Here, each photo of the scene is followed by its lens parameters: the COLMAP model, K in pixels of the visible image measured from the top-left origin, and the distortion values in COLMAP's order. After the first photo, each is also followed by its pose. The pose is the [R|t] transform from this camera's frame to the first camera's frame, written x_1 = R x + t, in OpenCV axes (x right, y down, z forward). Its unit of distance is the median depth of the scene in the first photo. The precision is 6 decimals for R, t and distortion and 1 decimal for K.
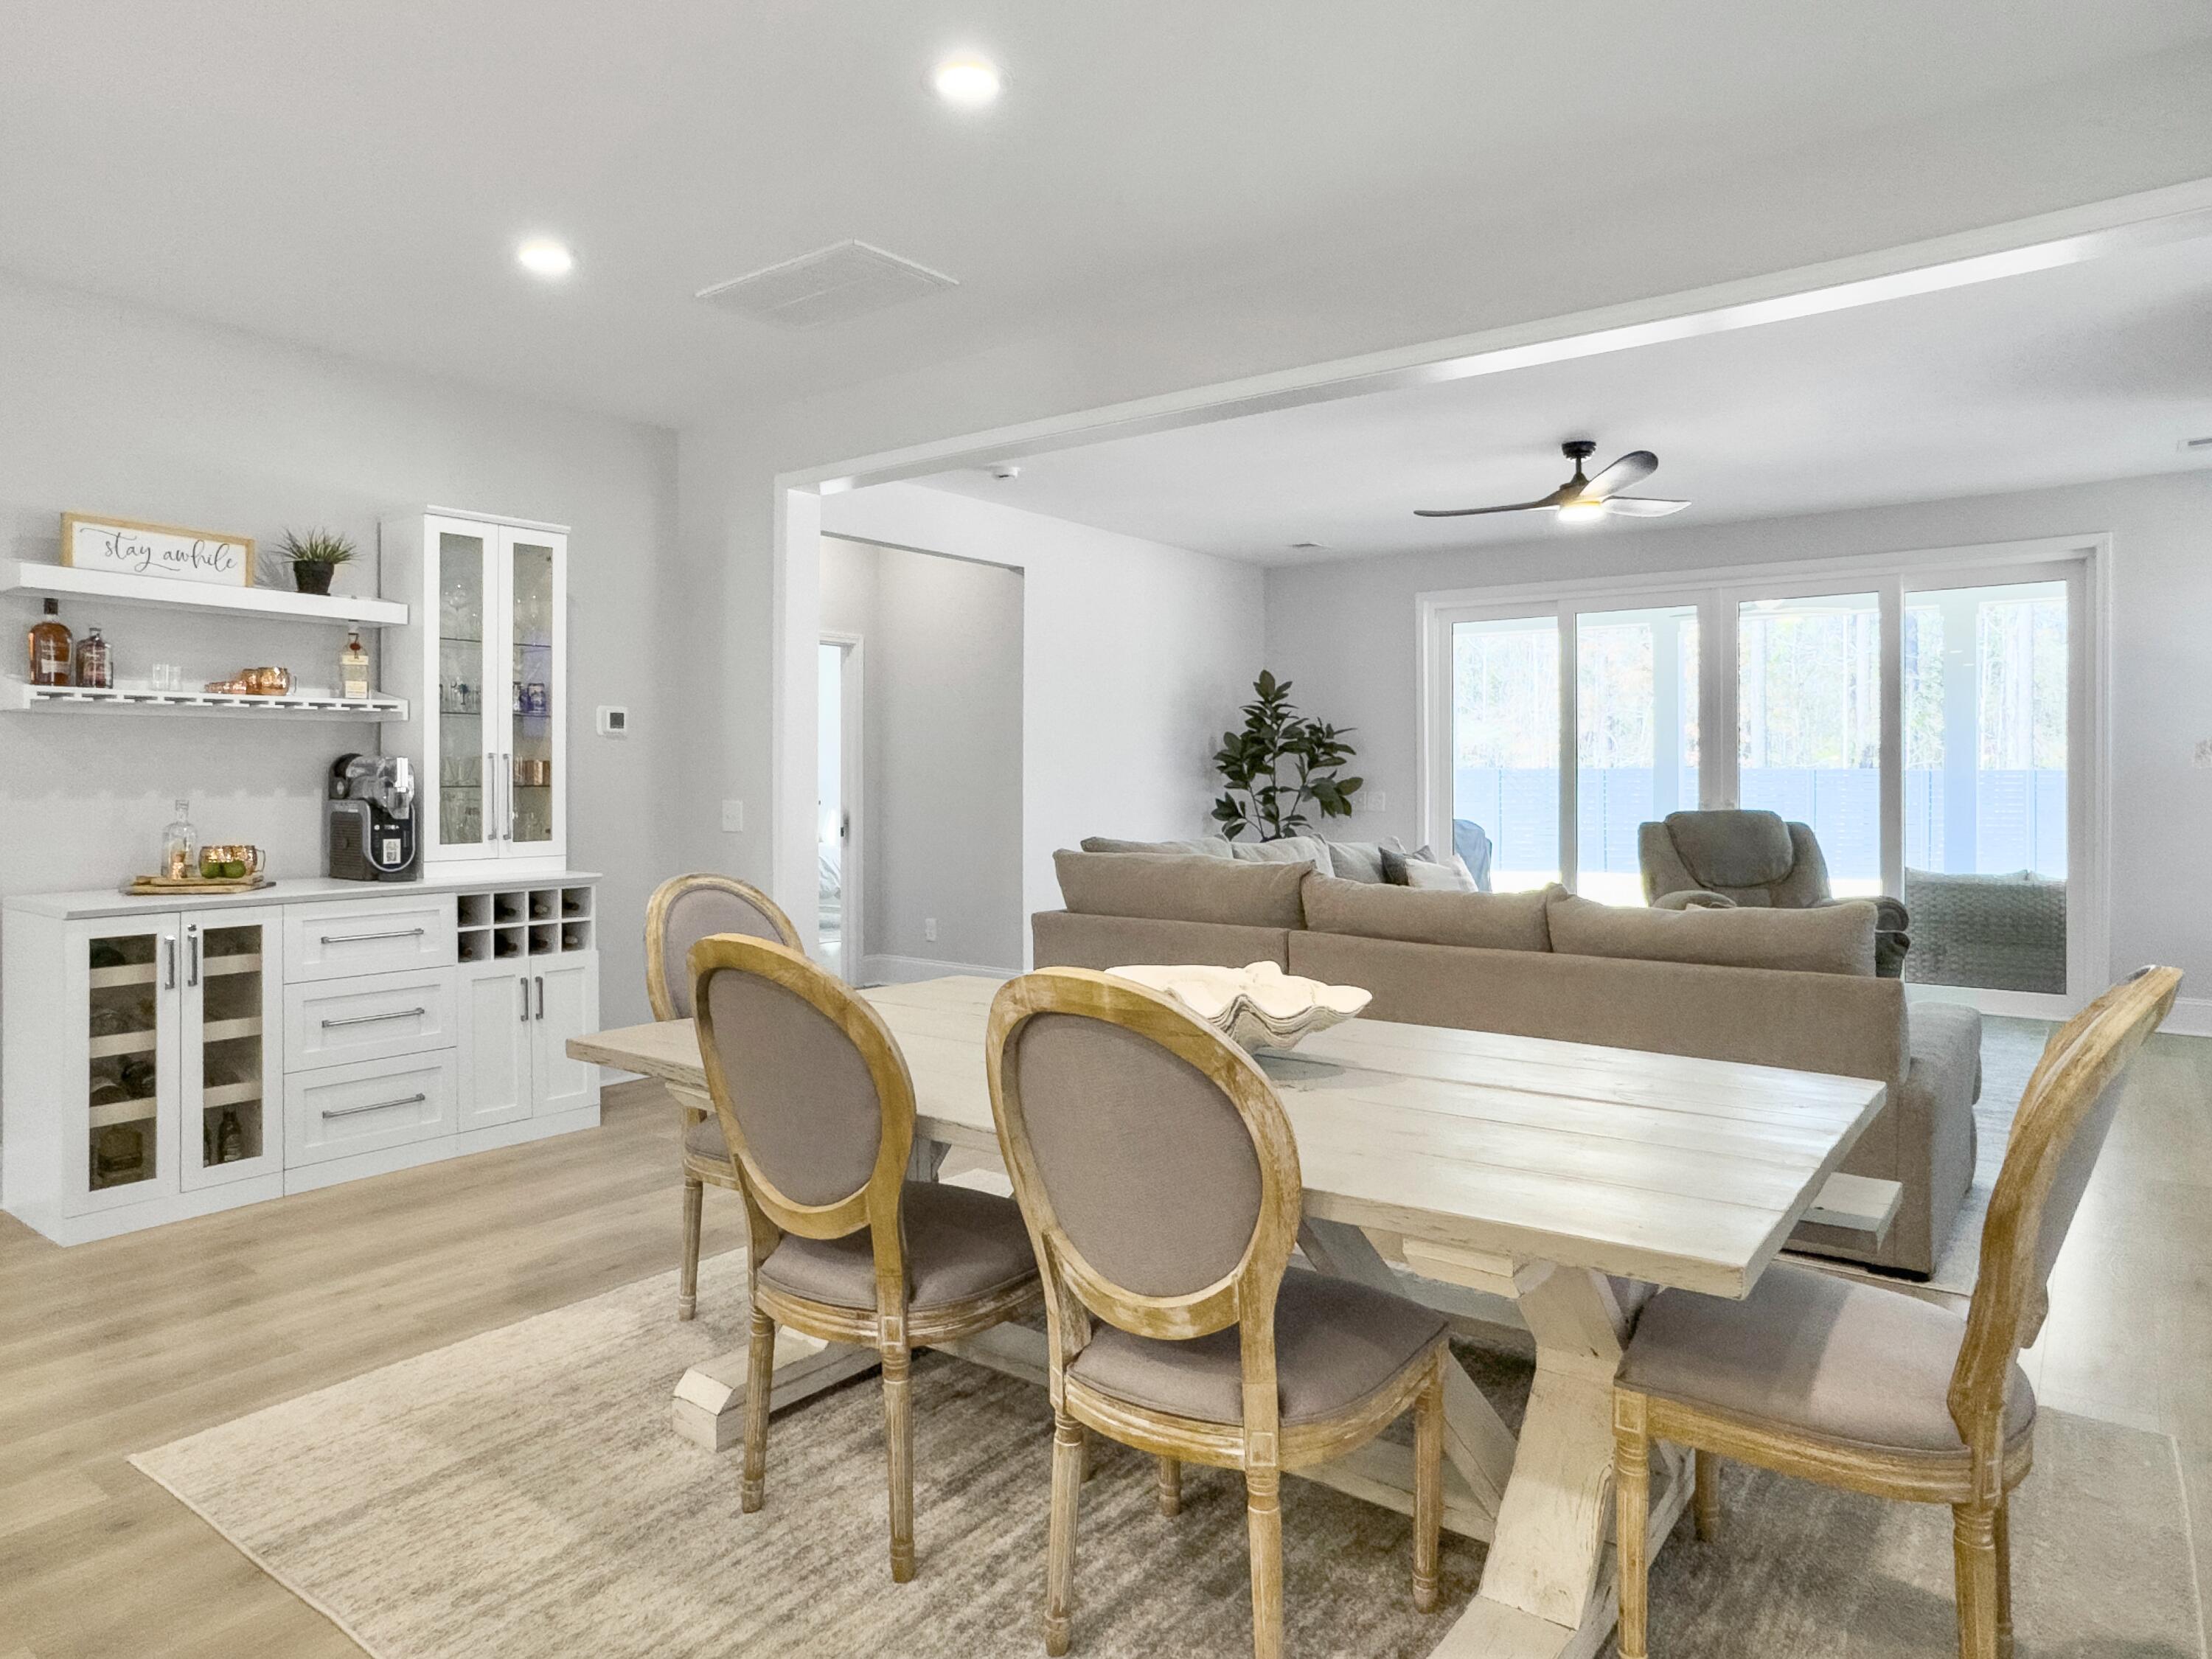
lens RADIAL K [[1367.6, 0, 1099.4], [0, 1367.6, 796.0], [0, 0, 1]] dist [-0.076617, 0.084110]
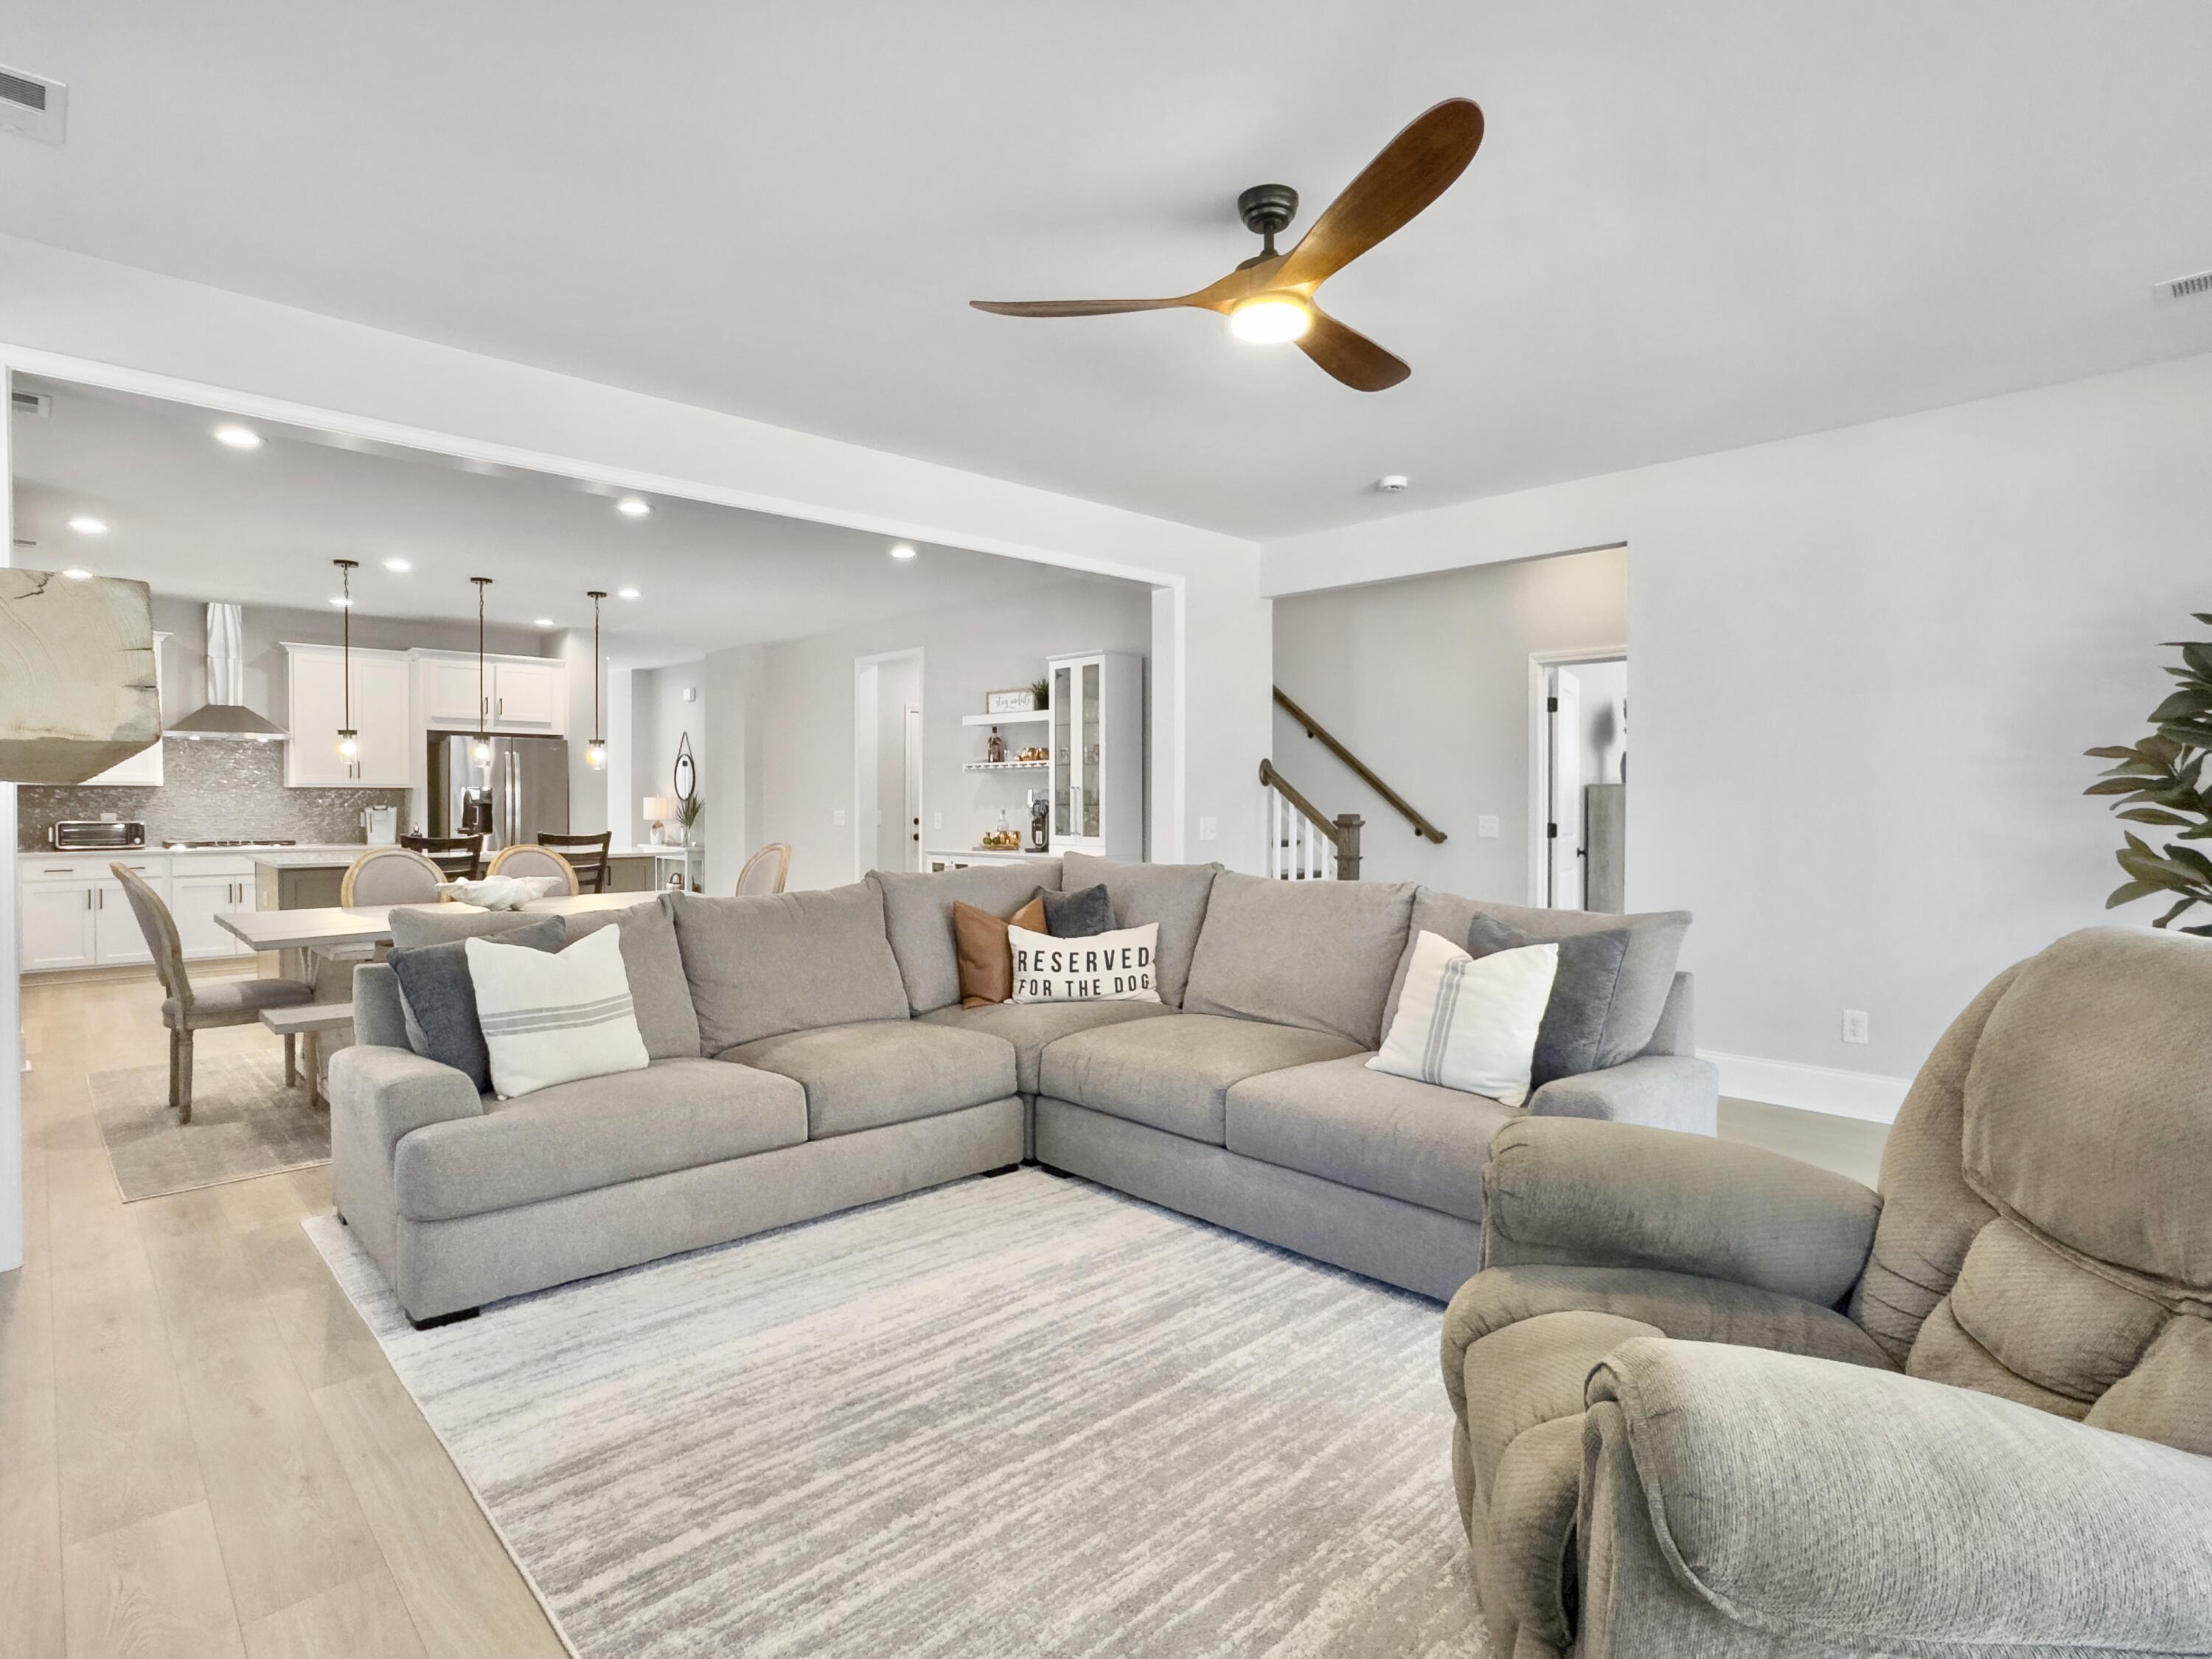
lens RADIAL K [[1141.3, 0, 1099.2], [0, 1141.3, 821.2], [0, 0, 1]] dist [-0.066944, 0.059414]
pose [[-0.158697, 0.018910, -0.987146, 0.716874], [-0.013455, 0.999682, 0.021314, -0.012362], [0.987236, 0.016664, -0.158392, 0.876208]]
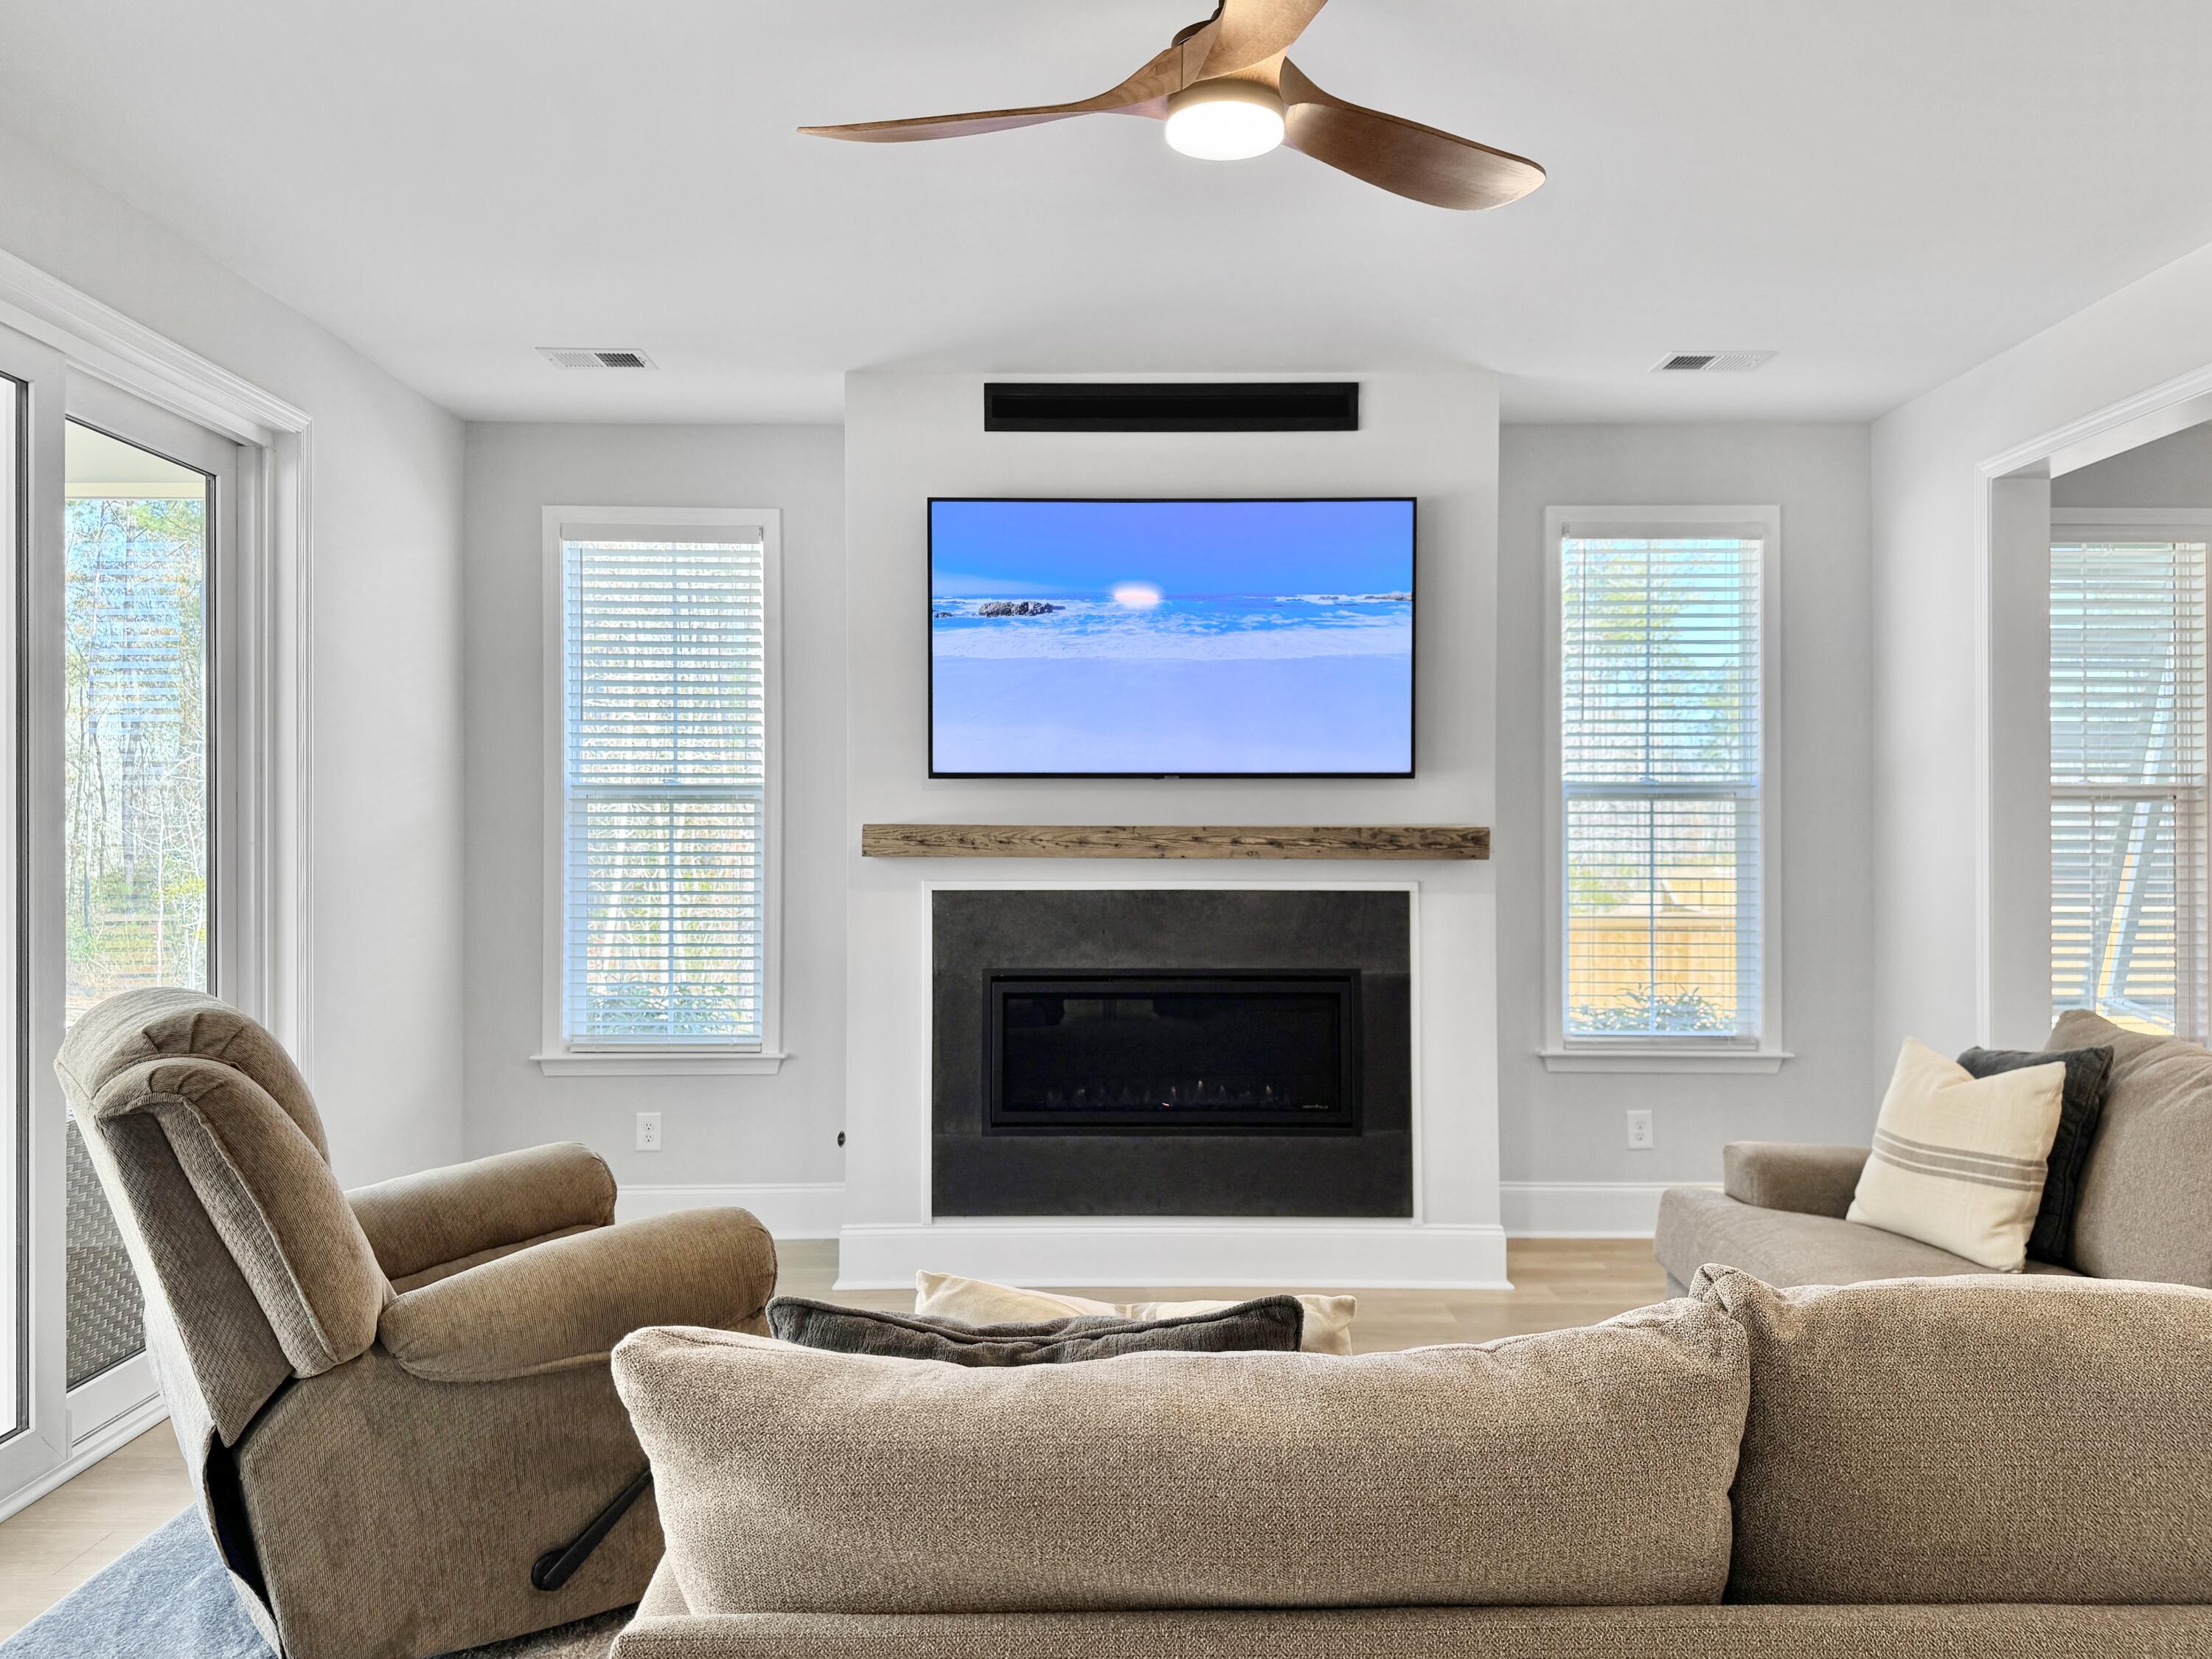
lens RADIAL K [[1586.2, 0, 1100.0], [0, 1586.2, 833.9], [0, 0, 1]] dist [0.030173, -0.002088]
pose [[-0.598266, 0.005369, 0.801280, 0.044169], [0.010061, 0.999949, 0.000812, -0.025343], [-0.801234, 0.008548, -0.598290, 1.098097]]
